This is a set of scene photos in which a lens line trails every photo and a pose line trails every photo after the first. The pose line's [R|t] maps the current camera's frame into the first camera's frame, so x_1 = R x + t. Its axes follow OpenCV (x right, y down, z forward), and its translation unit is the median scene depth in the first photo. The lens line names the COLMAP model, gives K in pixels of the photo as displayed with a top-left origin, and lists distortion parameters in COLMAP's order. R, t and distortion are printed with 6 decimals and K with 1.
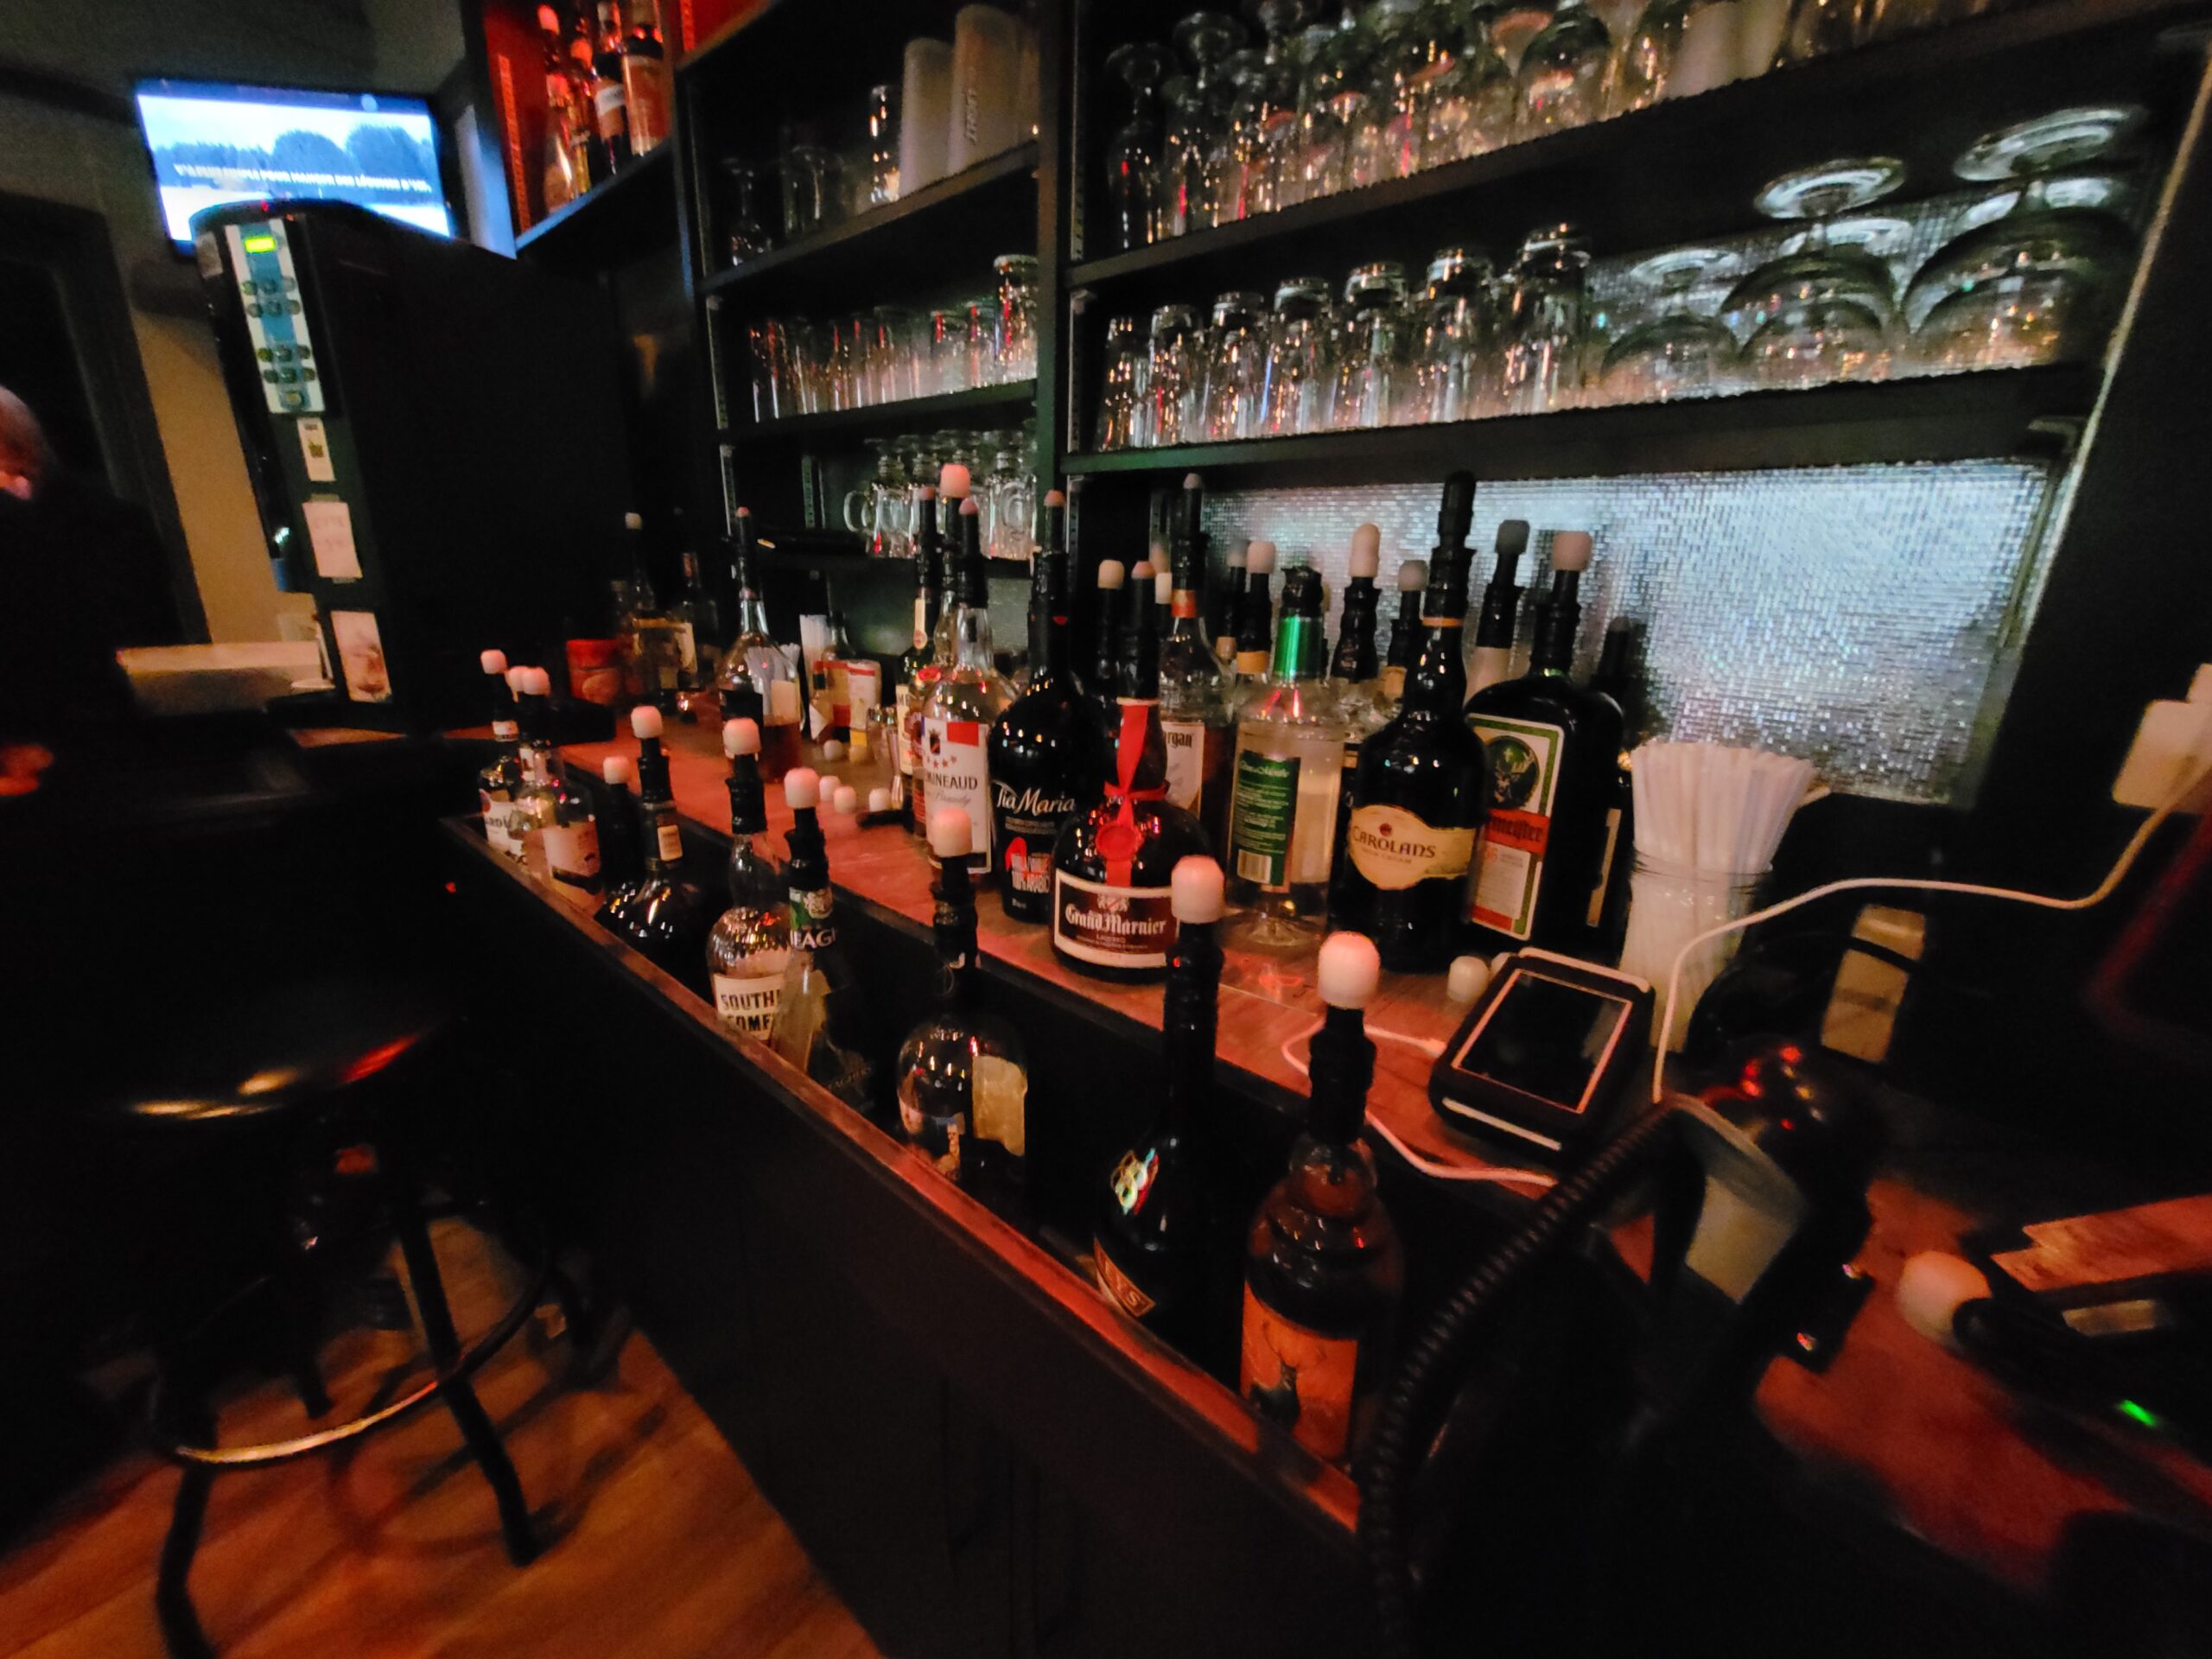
lens RADIAL K [[865.3, 0, 1116.8], [0, 865.3, 835.0], [0, 0, 1]] dist [0.001968, 0.000267]
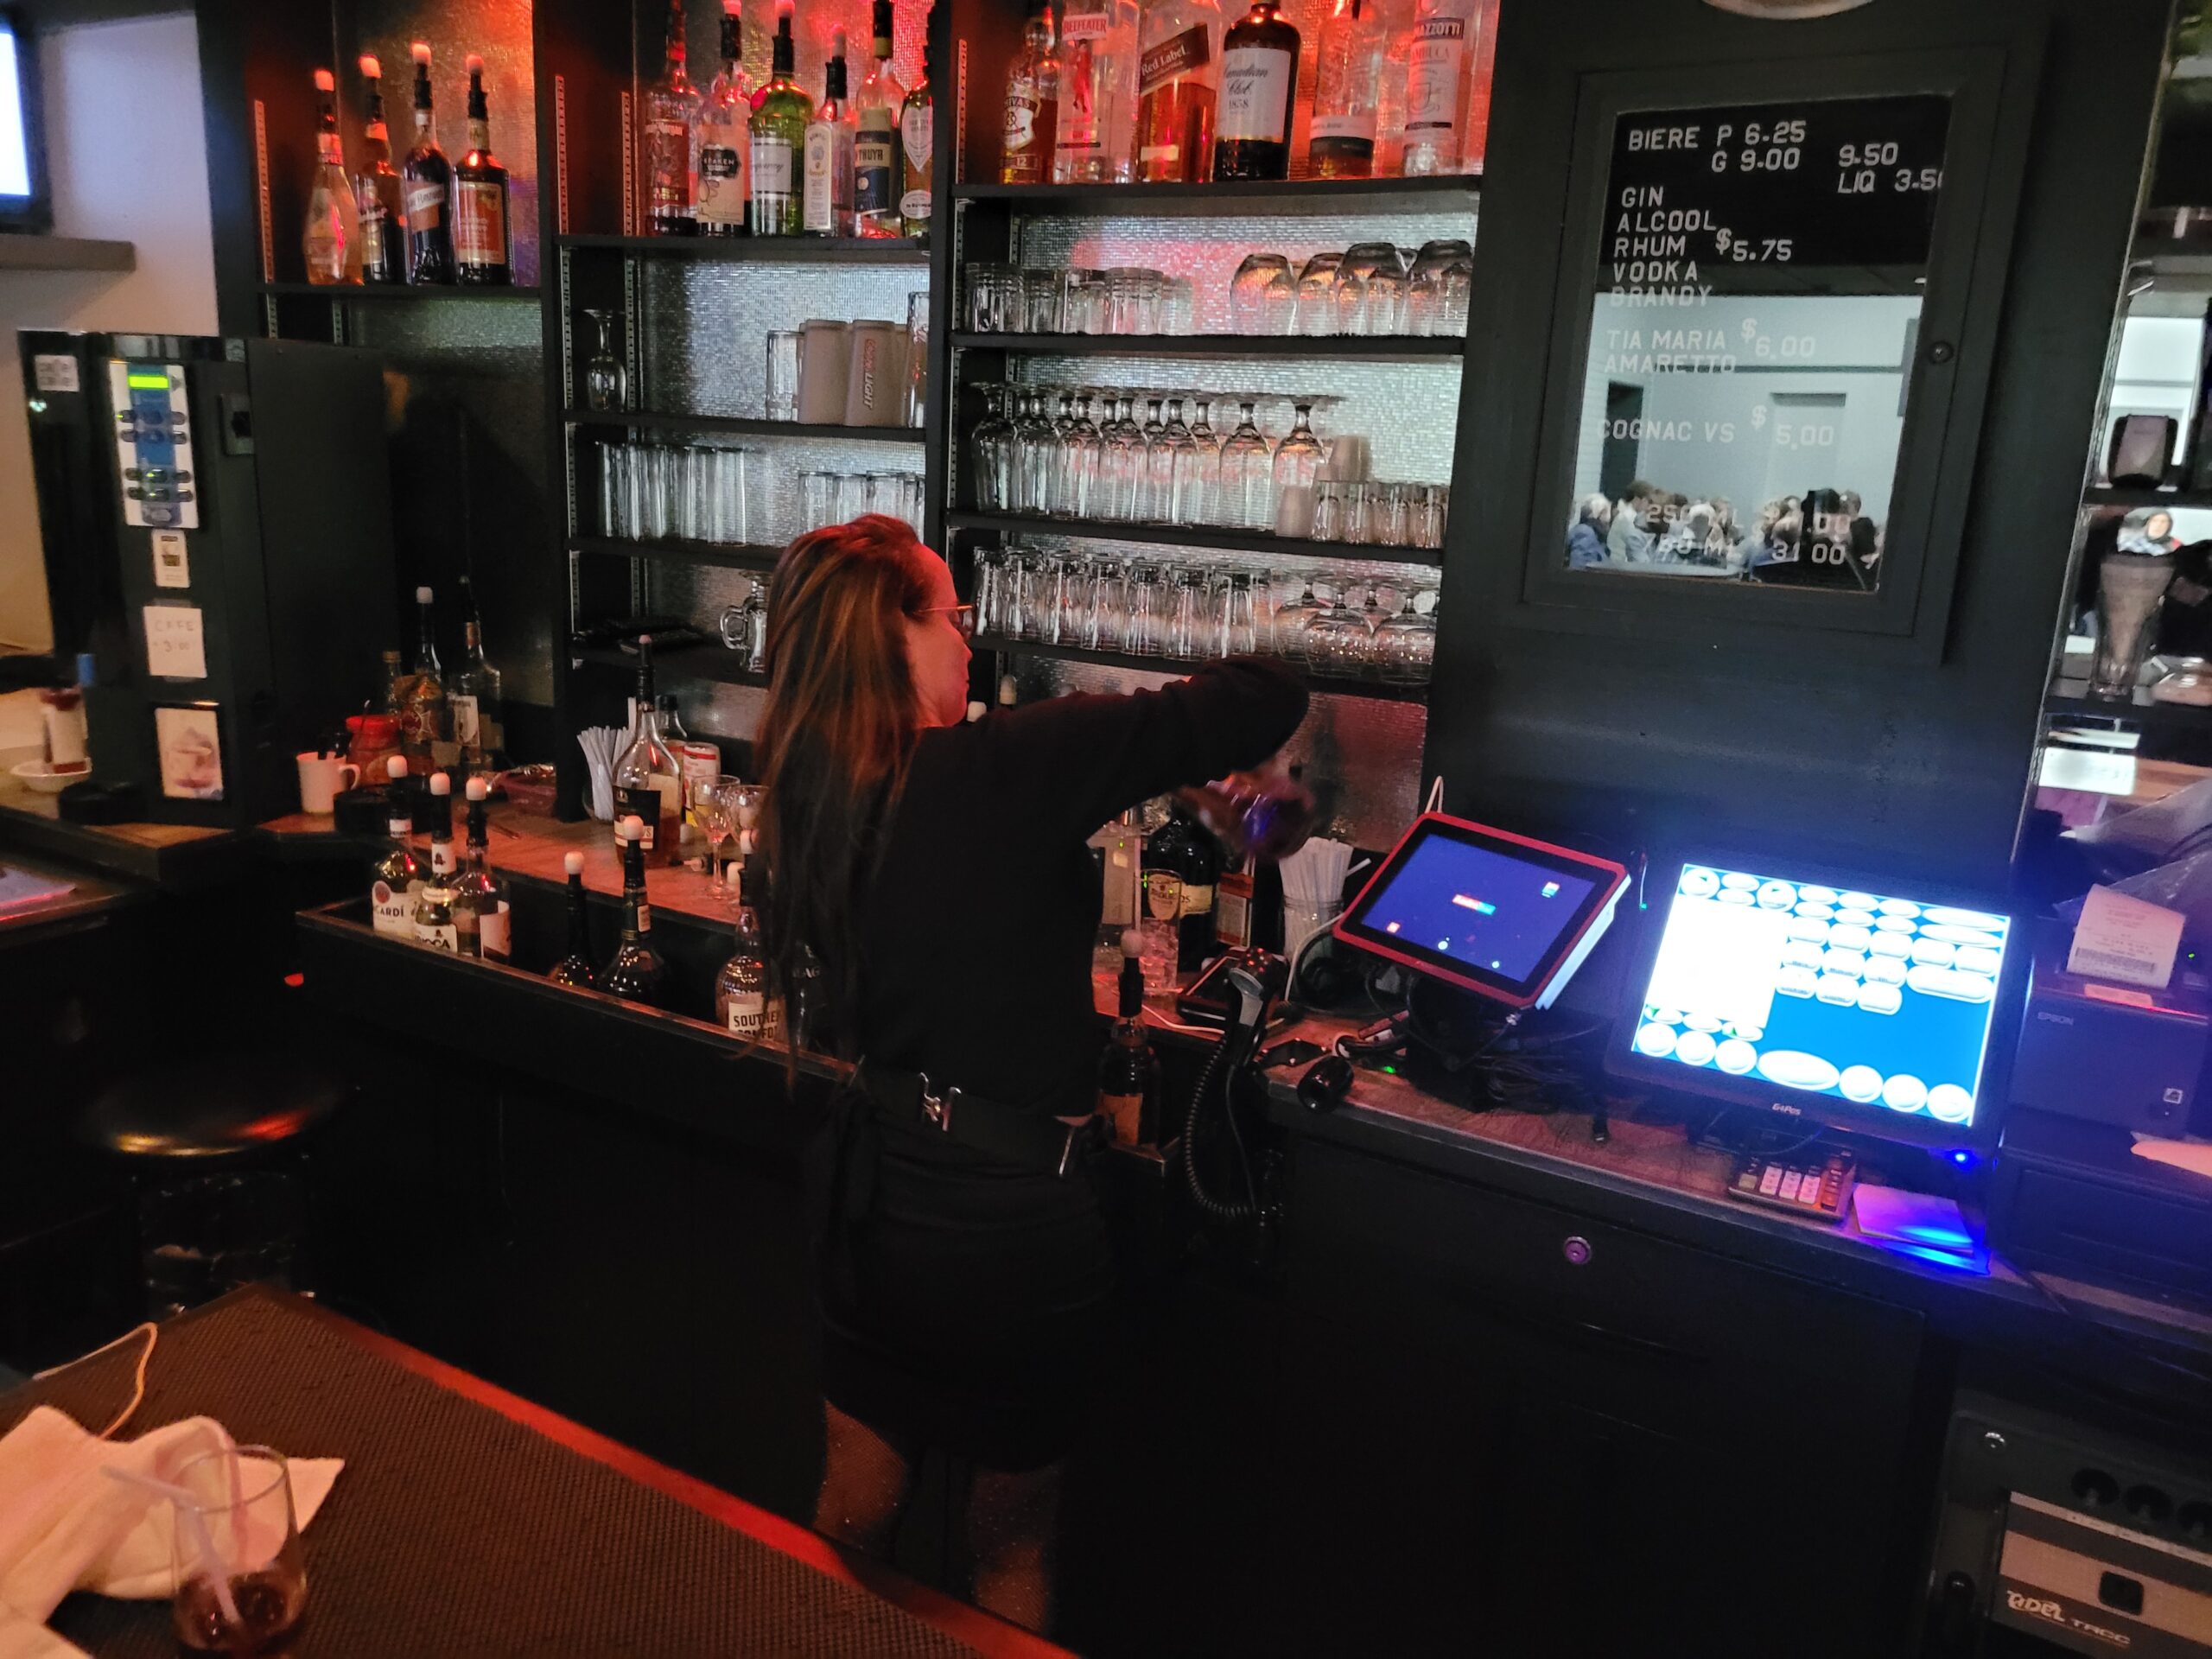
lens RADIAL K [[1646.3, 0, 1077.8], [0, 1646.3, 856.2], [0, 0, 1]] dist [0.026330, -0.003583]
pose [[0.984453, -0.032033, 0.172701, -0.316973], [0.038658, 0.998635, -0.035138, 0.030153], [-0.171340, 0.041268, 0.984347, -1.657540]]
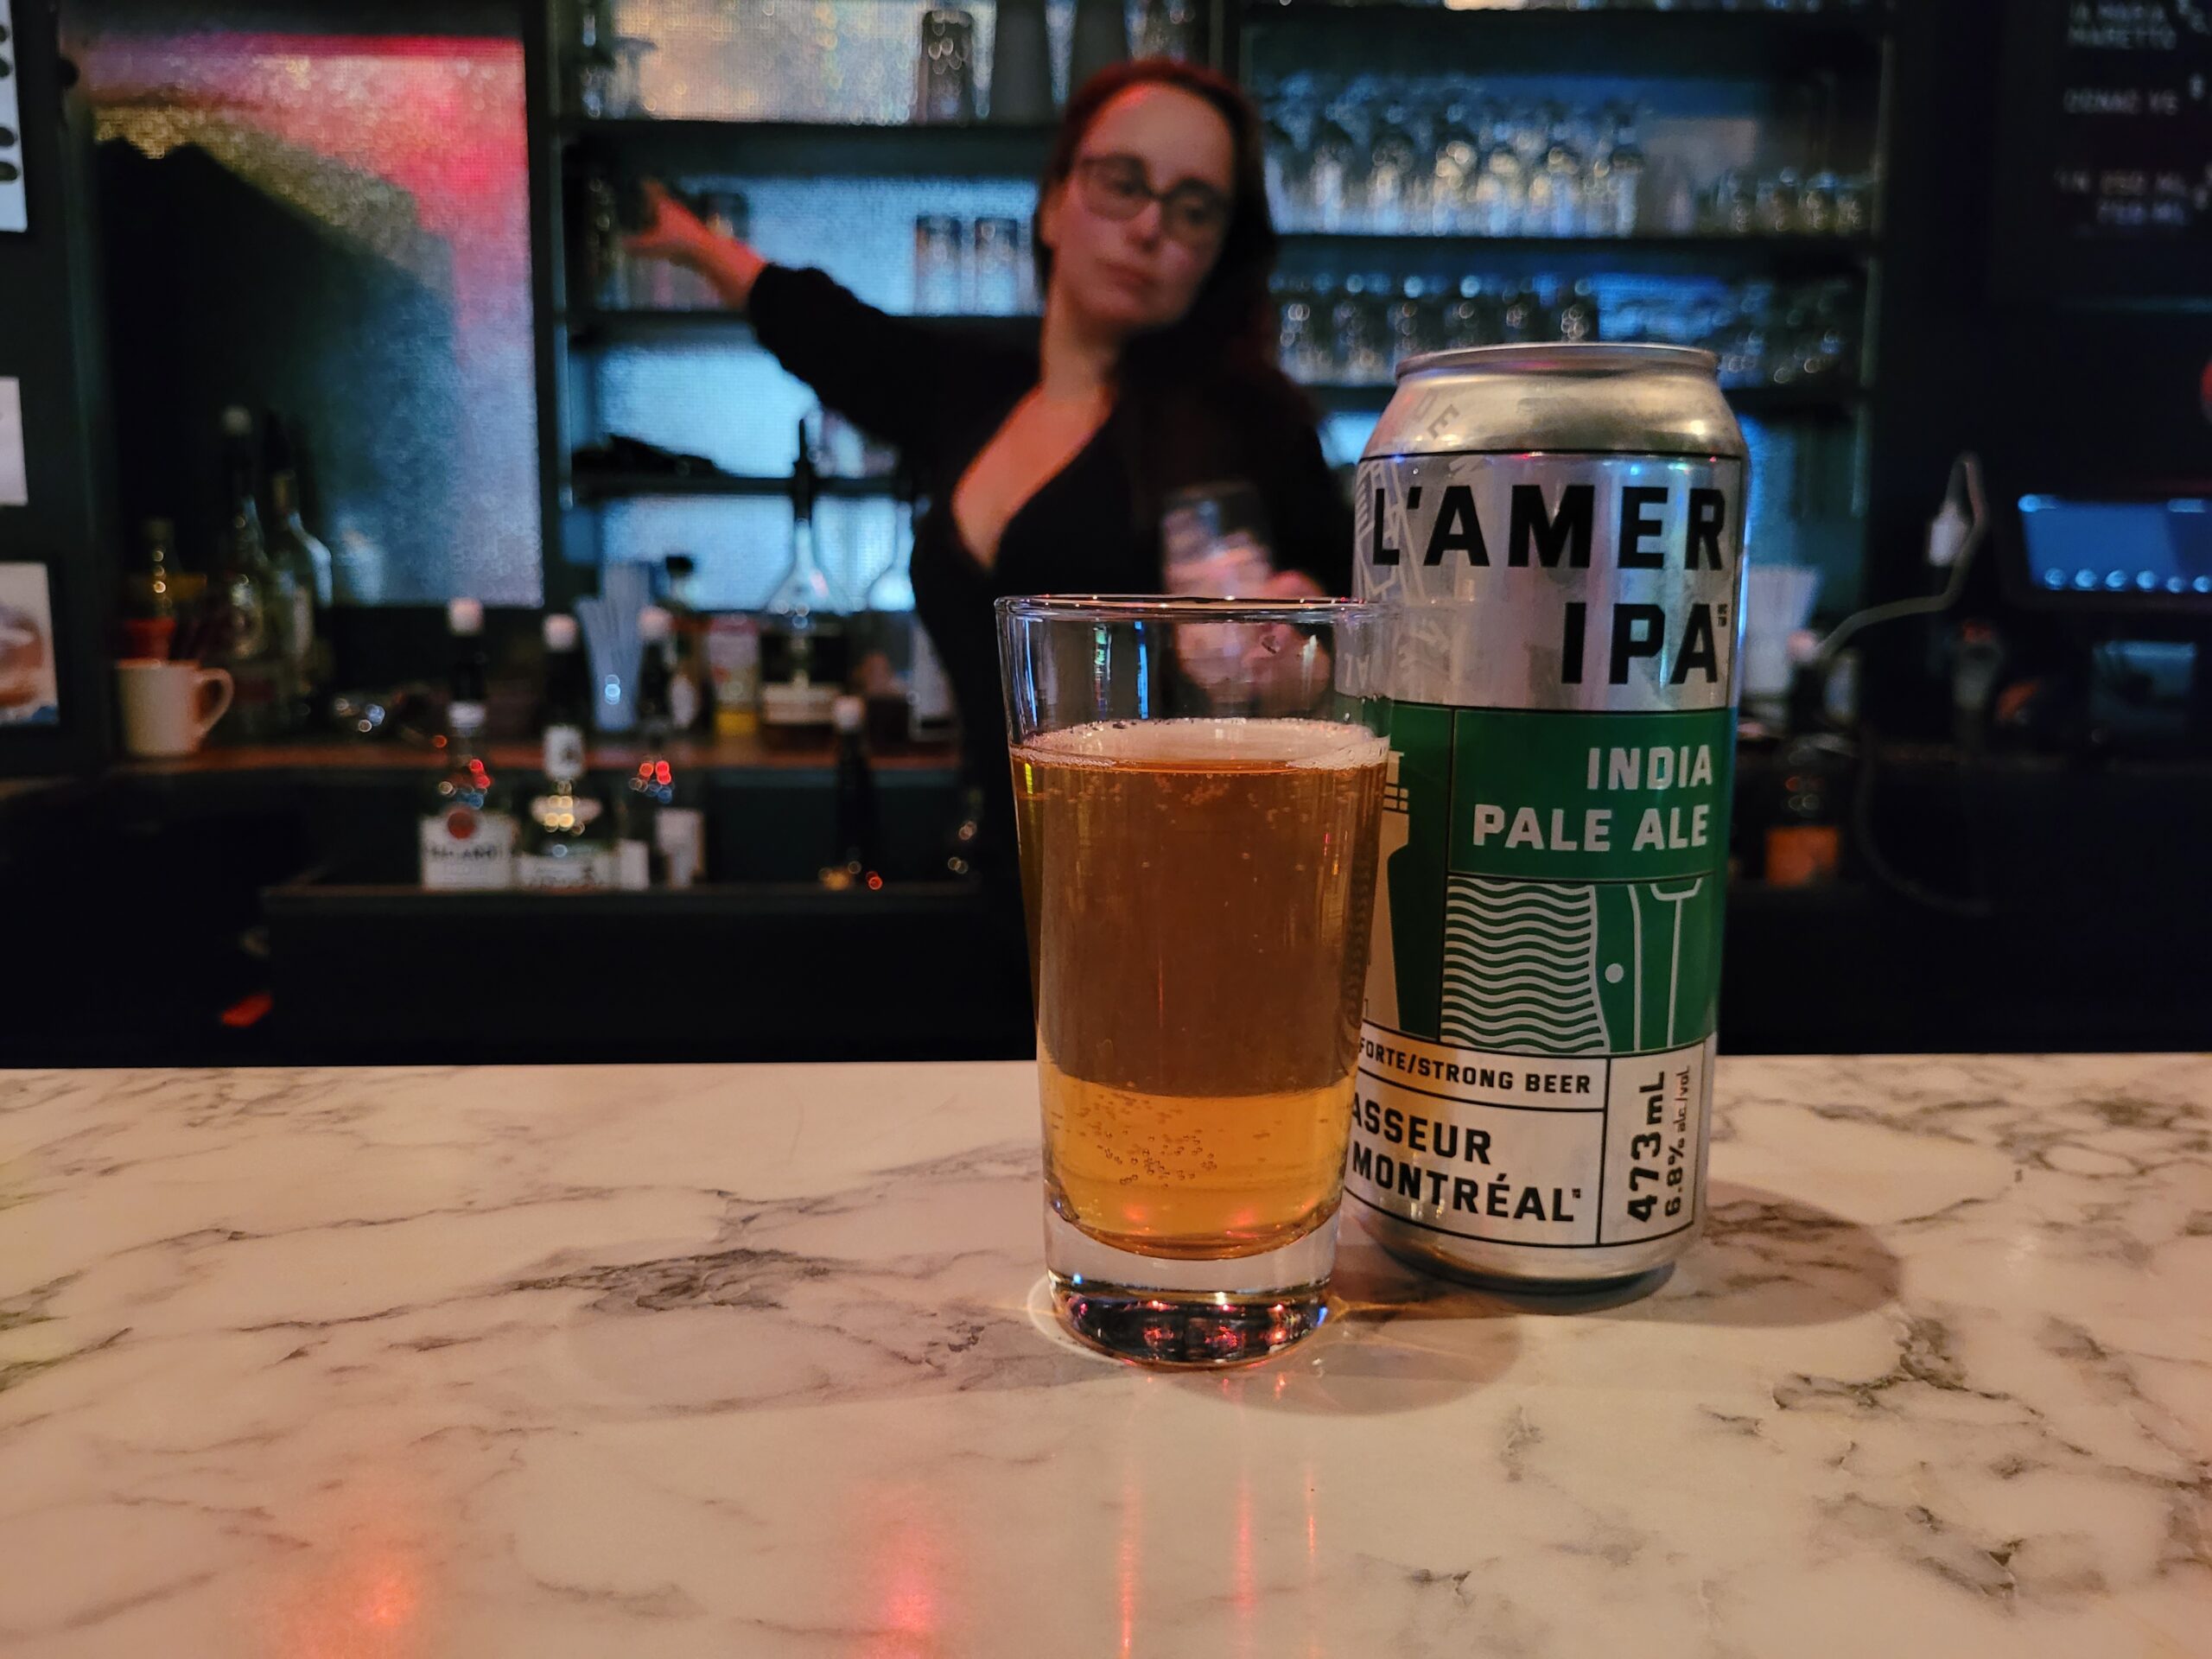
lens RADIAL K [[1667.7, 0, 1094.0], [0, 1667.7, 825.2], [0, 0, 1]] dist [-0.003539, -0.000881]
pose [[0.728912, -0.132409, 0.671680, -1.719989], [0.217269, 0.975140, -0.043551, 0.171150], [-0.649216, 0.177680, 0.739560, -0.363766]]
